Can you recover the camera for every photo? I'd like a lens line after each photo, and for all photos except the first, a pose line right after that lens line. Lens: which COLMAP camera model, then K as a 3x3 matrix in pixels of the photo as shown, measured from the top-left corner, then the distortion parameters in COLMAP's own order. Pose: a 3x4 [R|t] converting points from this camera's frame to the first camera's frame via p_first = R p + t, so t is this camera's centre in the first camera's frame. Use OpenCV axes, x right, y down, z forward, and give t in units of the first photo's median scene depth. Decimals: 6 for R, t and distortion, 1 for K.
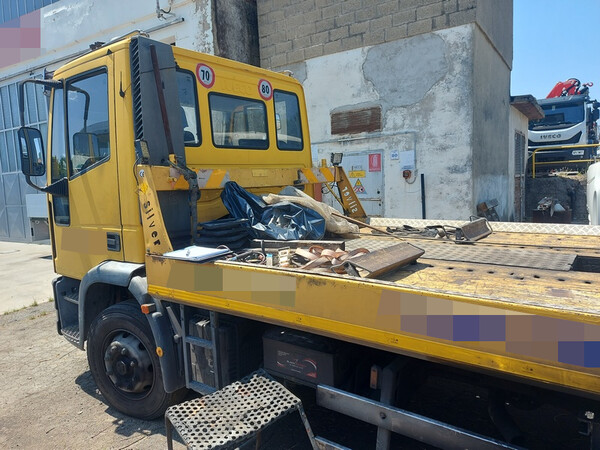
lens RADIAL K [[422.7, 0, 298.7], [0, 422.7, 222.6], [0, 0, 1]] dist [0.086505, -0.089469]
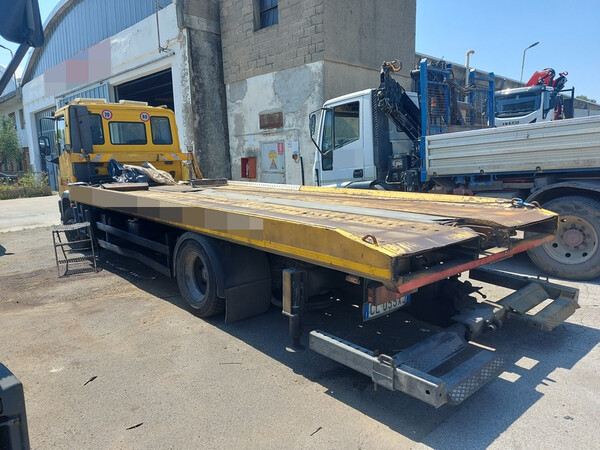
lens RADIAL K [[422.7, 0, 298.7], [0, 422.7, 222.6], [0, 0, 1]] dist [0.086505, -0.089469]
pose [[0.976115, 0.046343, -0.212253, 0.593342], [-0.035059, 0.997780, 0.056624, 0.037040], [0.214406, -0.047830, 0.975573, -0.497646]]
